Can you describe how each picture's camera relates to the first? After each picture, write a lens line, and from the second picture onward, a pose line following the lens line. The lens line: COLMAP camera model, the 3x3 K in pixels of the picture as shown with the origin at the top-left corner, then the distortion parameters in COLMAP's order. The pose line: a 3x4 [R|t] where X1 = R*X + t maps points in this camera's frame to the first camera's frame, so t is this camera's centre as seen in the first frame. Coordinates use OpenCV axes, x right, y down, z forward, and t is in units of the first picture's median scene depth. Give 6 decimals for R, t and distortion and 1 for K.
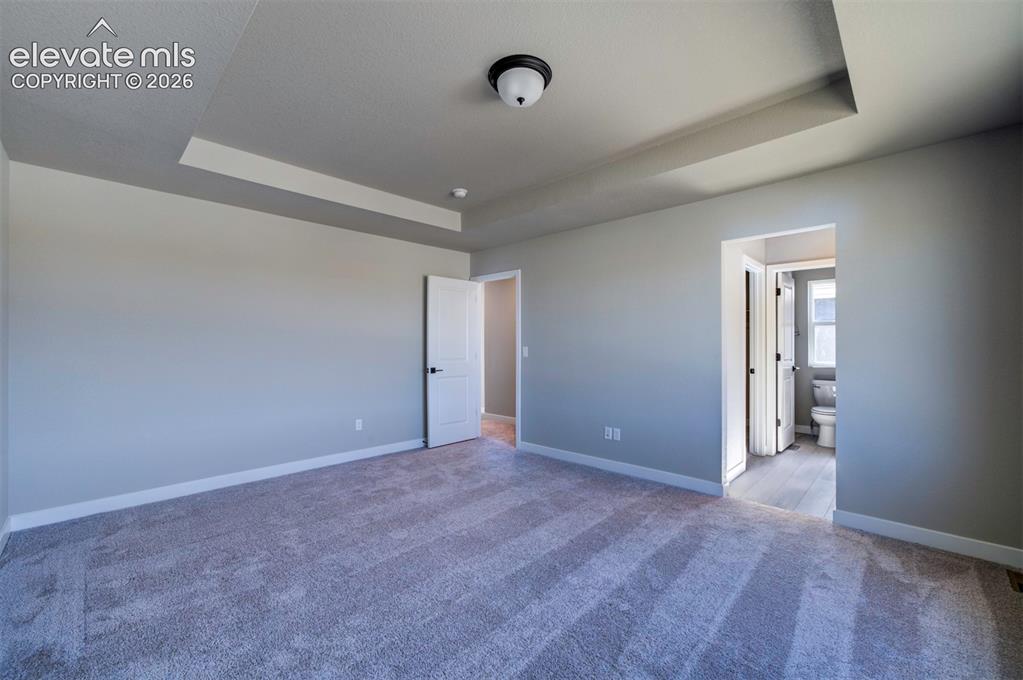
lens RADIAL K [[417.3, 0, 504.5], [0, 417.3, 347.0], [0, 0, 1]] dist [0.000158, 0.000279]
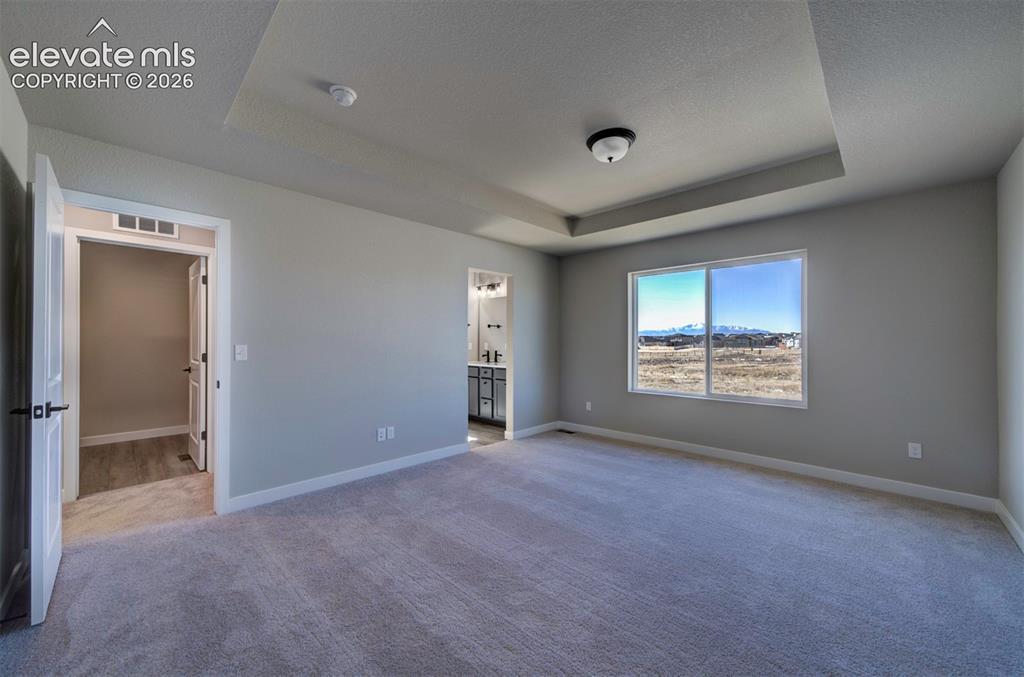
lens RADIAL K [[387.4, 0, 501.2], [0, 387.4, 340.3], [0, 0, 1]] dist [-0.032637, 0.012563]
pose [[0.007892, 0.002729, 0.999965, -0.632278], [0.002288, 0.999994, -0.002747, -0.005264], [-0.999966, 0.002310, 0.007886, 0.724806]]
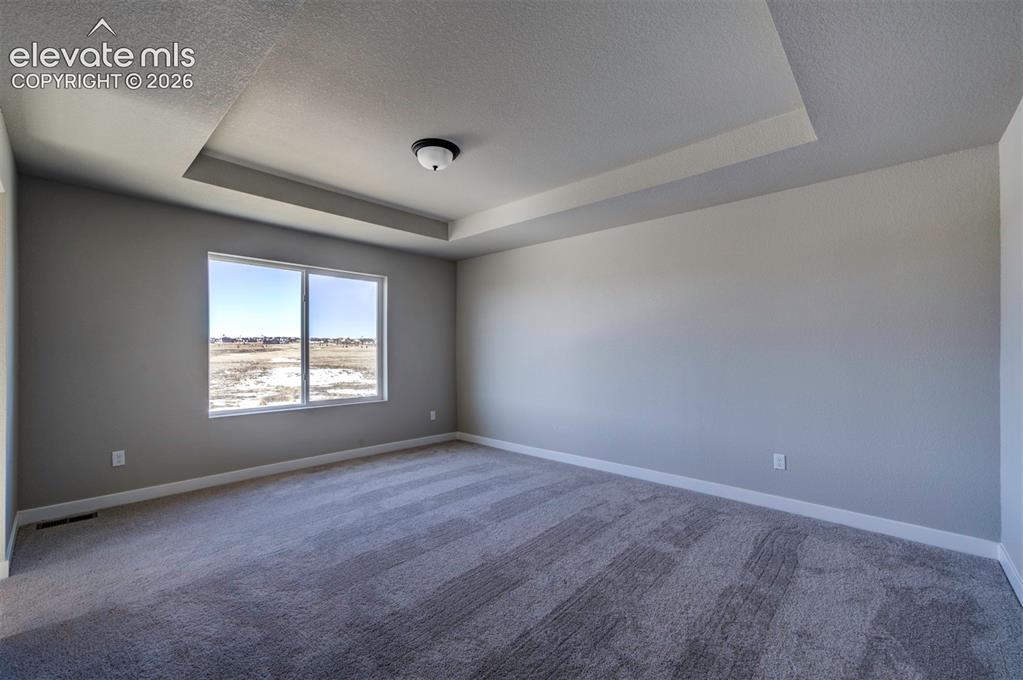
lens RADIAL K [[417.3, 0, 504.5], [0, 417.3, 347.0], [0, 0, 1]] dist [0.000158, 0.000279]
pose [[-0.999560, -0.004970, -0.029228, -0.071461], [-0.004836, 0.999978, -0.004642, -0.004161], [0.029251, -0.004499, -0.999562, 1.268943]]
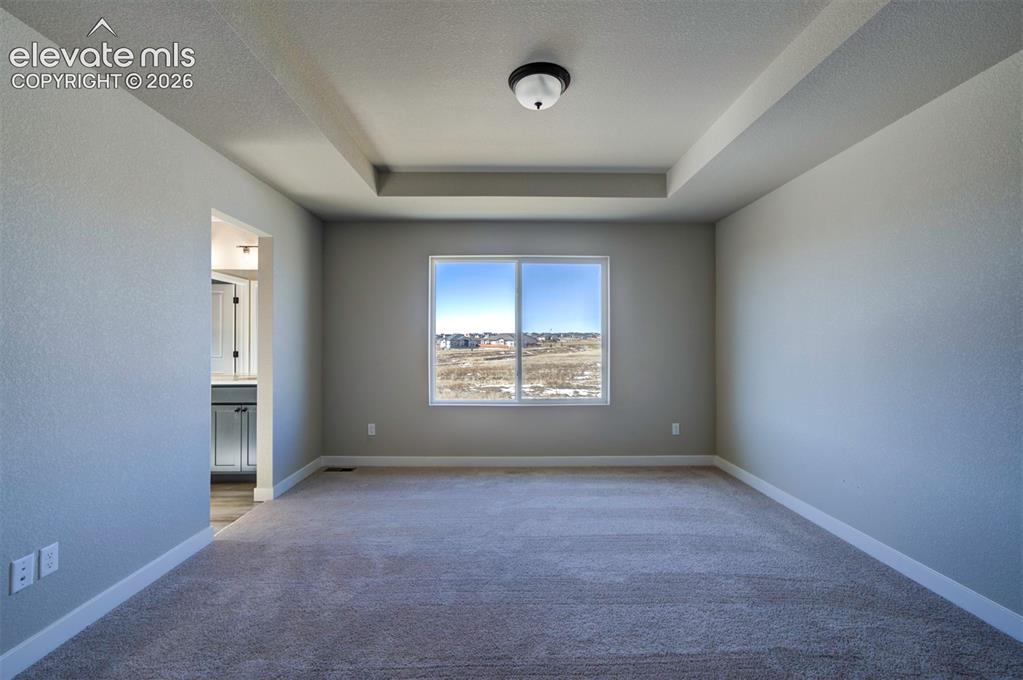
lens RADIAL K [[446.5, 0, 509.7], [0, 446.5, 337.8], [0, 0, 1]] dist [-0.048099, 0.027640]
pose [[-0.715447, 0.005844, 0.698642, -0.351924], [-0.000923, 0.999956, -0.009310, -0.003564], [-0.698666, -0.007305, -0.715411, 0.985934]]
